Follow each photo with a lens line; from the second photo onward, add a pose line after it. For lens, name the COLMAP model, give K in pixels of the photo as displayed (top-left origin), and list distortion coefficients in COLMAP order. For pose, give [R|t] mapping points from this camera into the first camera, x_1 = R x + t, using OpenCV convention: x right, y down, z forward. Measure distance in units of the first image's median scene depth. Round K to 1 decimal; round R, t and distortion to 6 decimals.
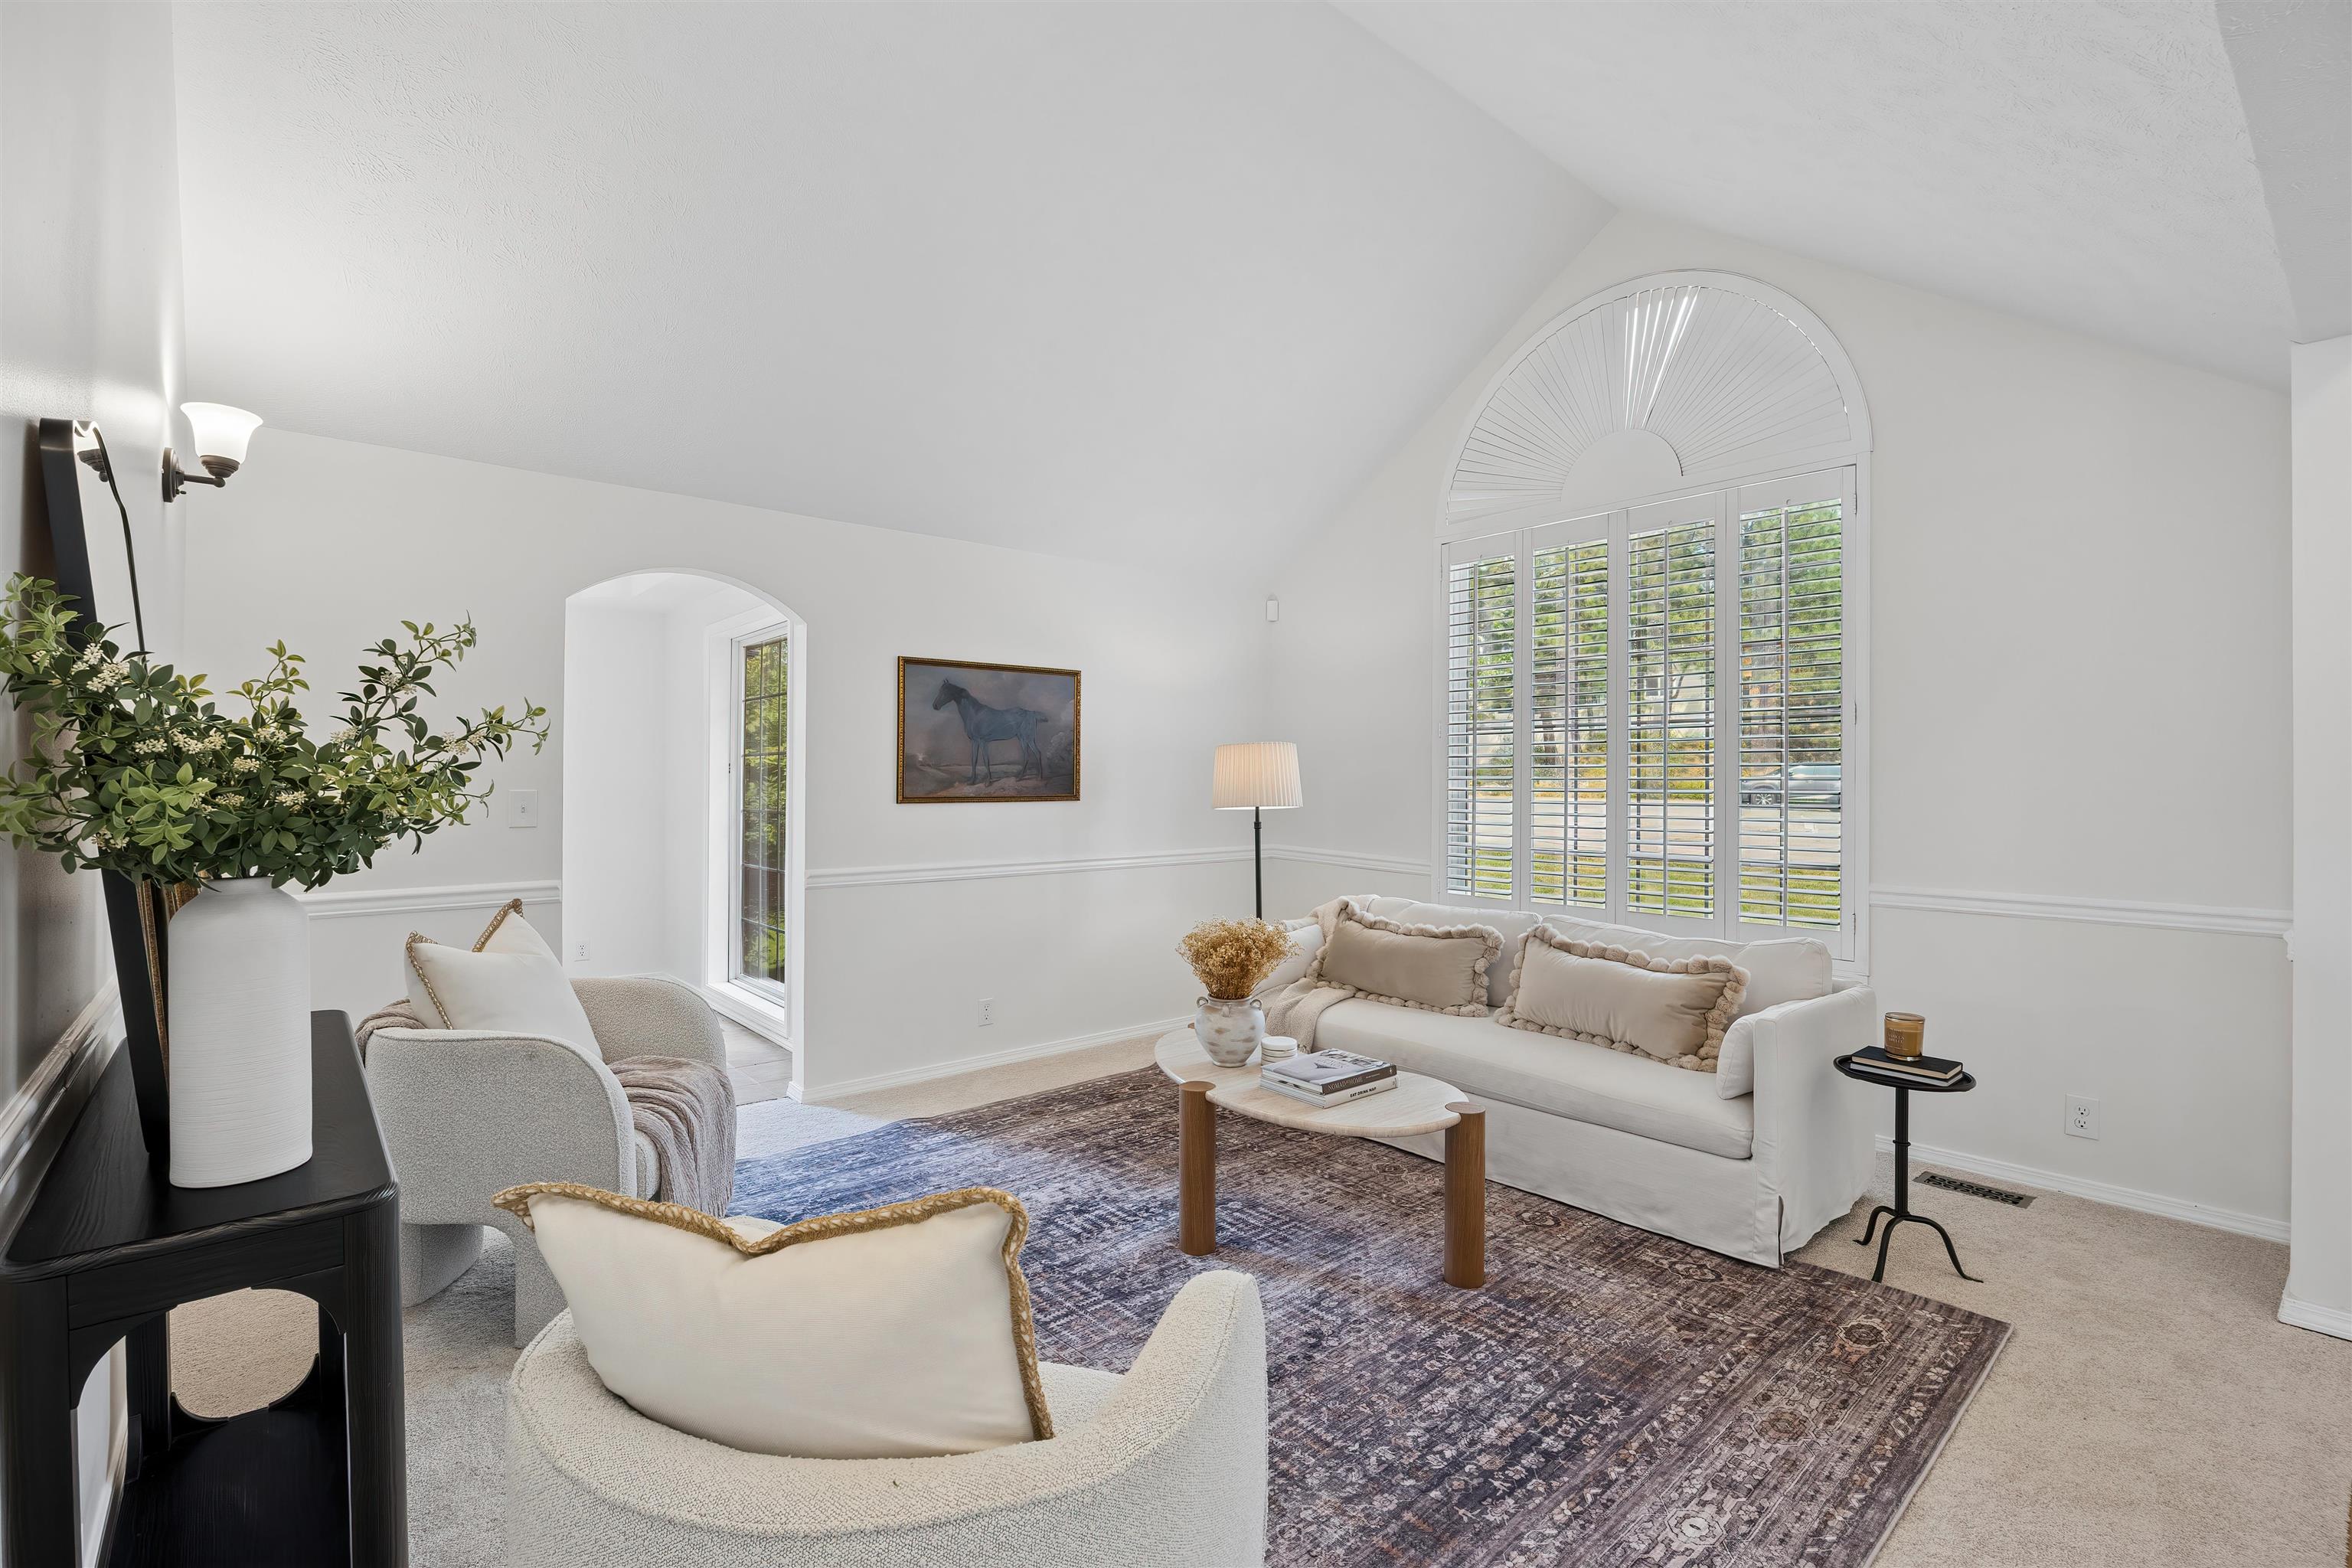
lens RADIAL K [[1065.9, 0, 1186.4], [0, 1065.9, 774.9], [0, 0, 1]] dist [-0.009954, 0.001984]
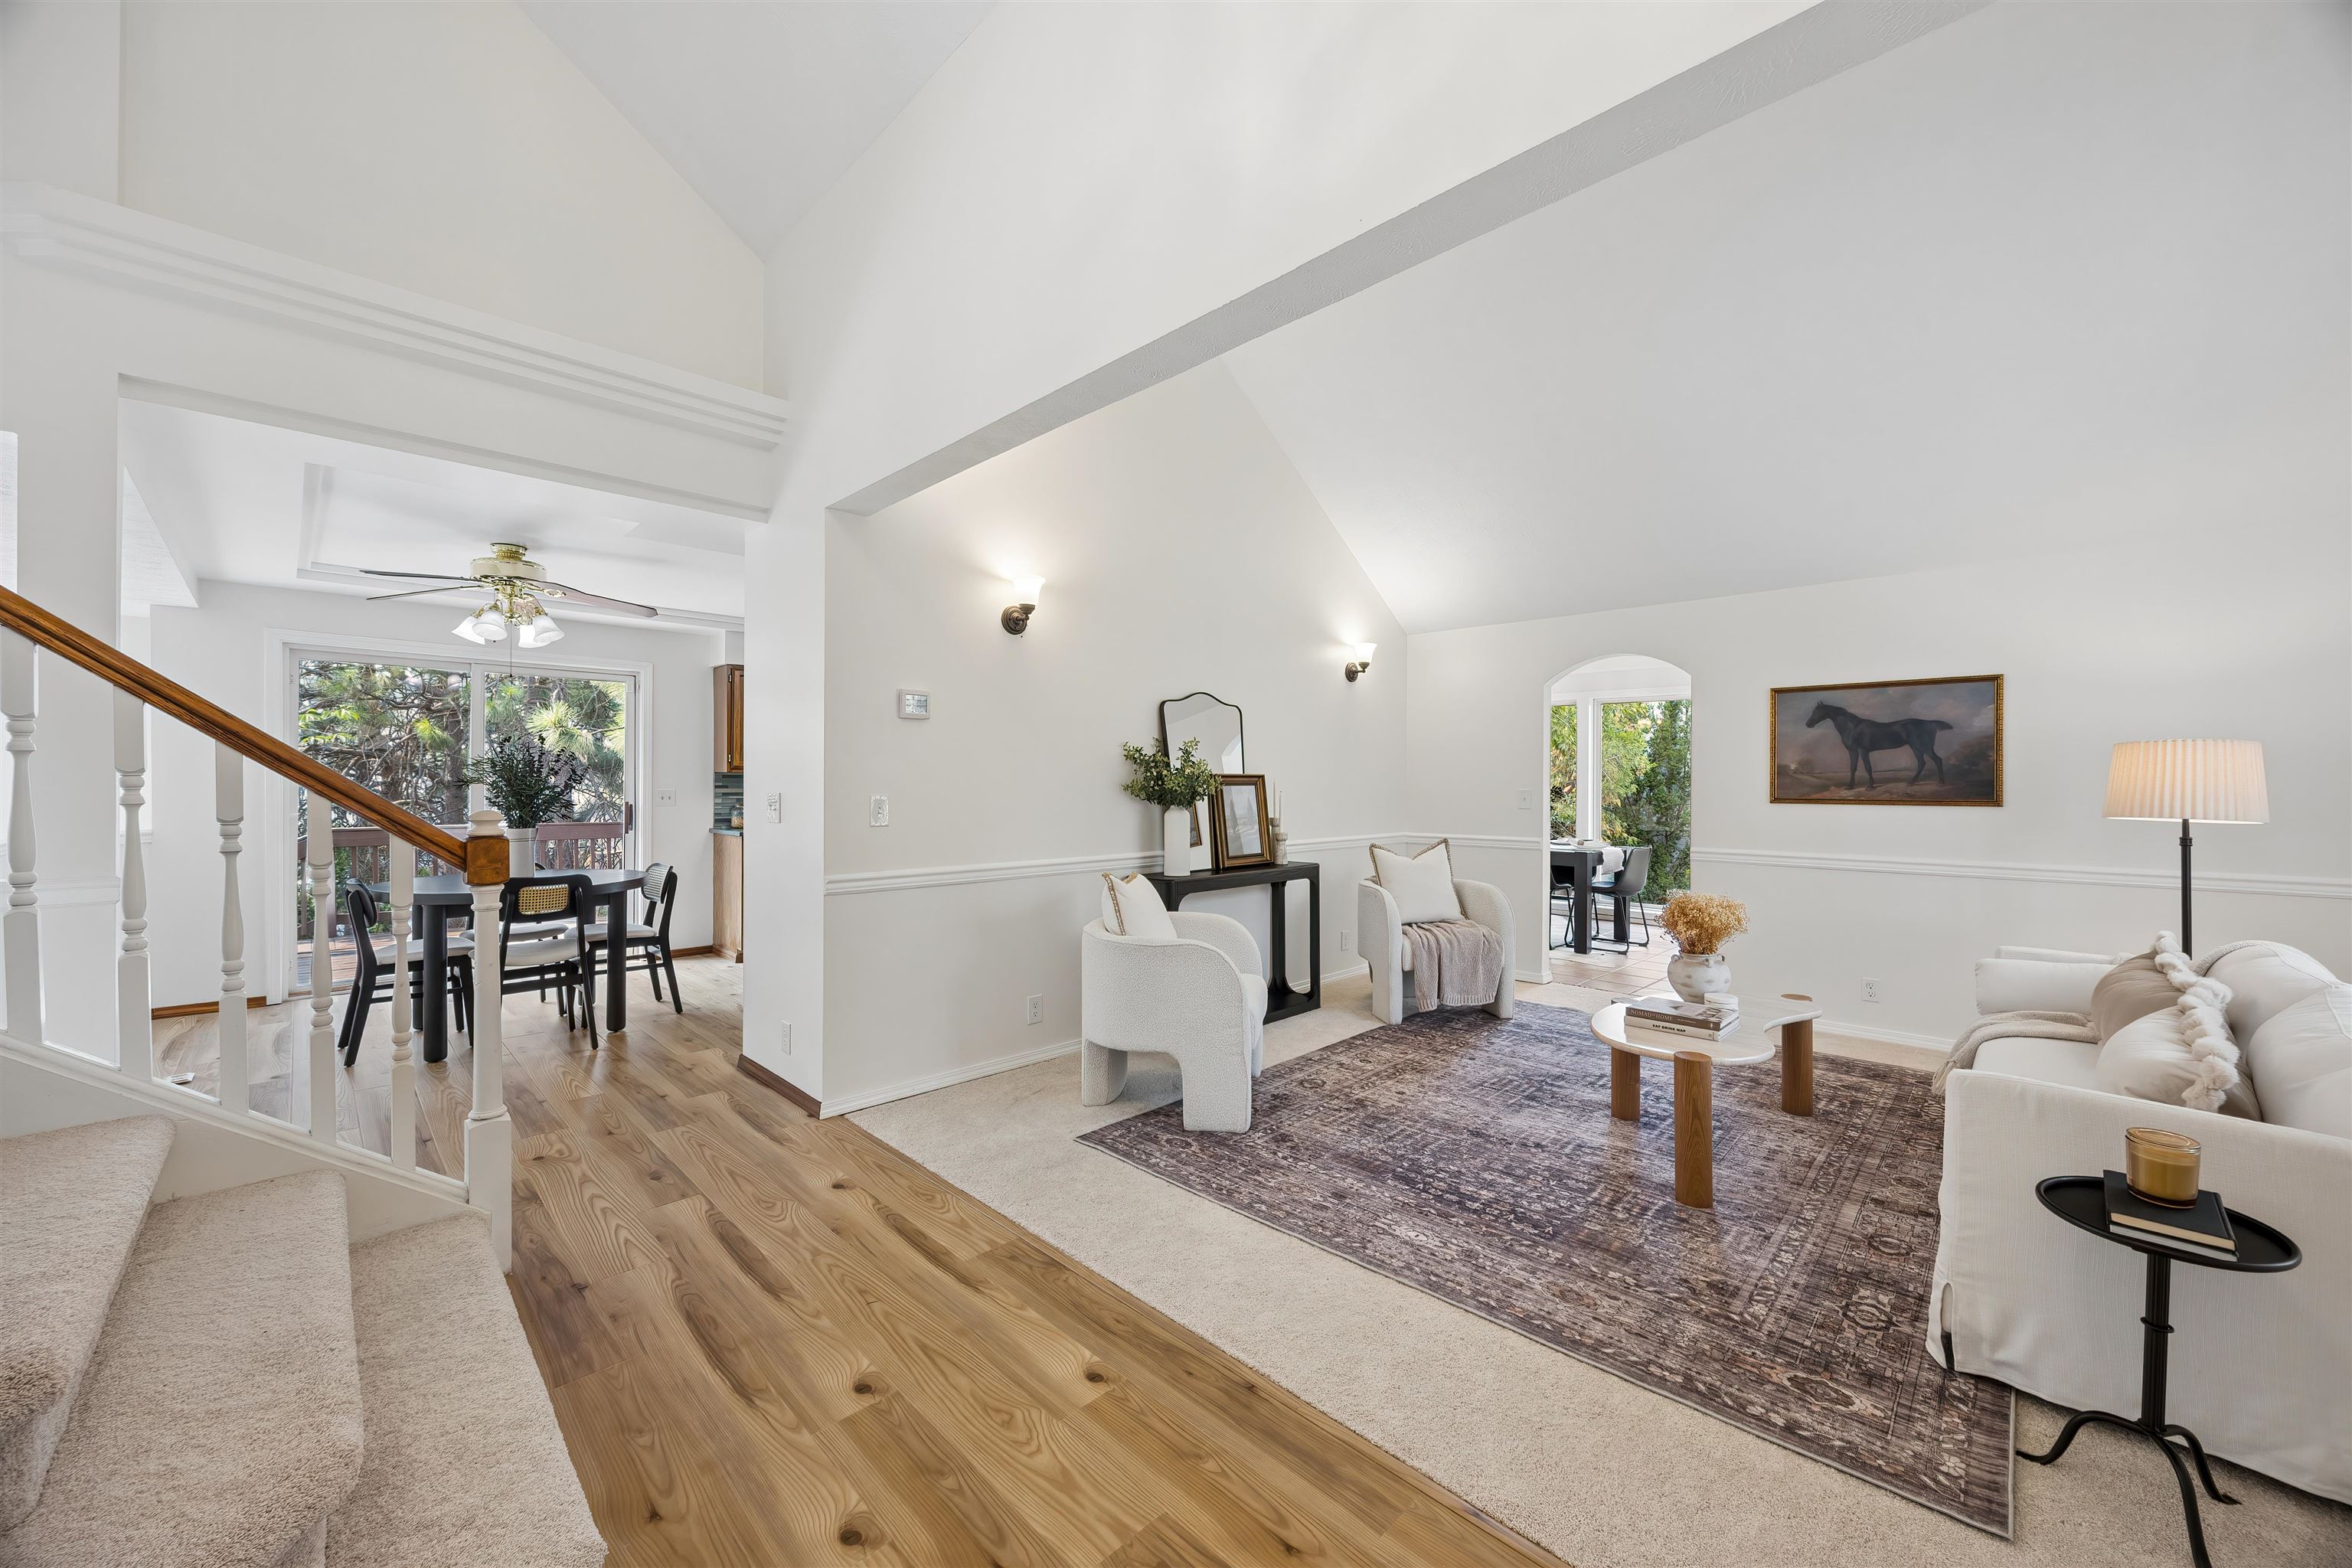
lens RADIAL K [[891.0, 0, 1198.8], [0, 891.0, 784.3], [0, 0, 1]] dist [-0.008225, -0.000506]
pose [[0.085231, -0.000341, -0.996361, 1.013916], [-0.002942, 0.999995, -0.000593, 0.009529], [0.996357, 0.002982, 0.085230, 0.305849]]
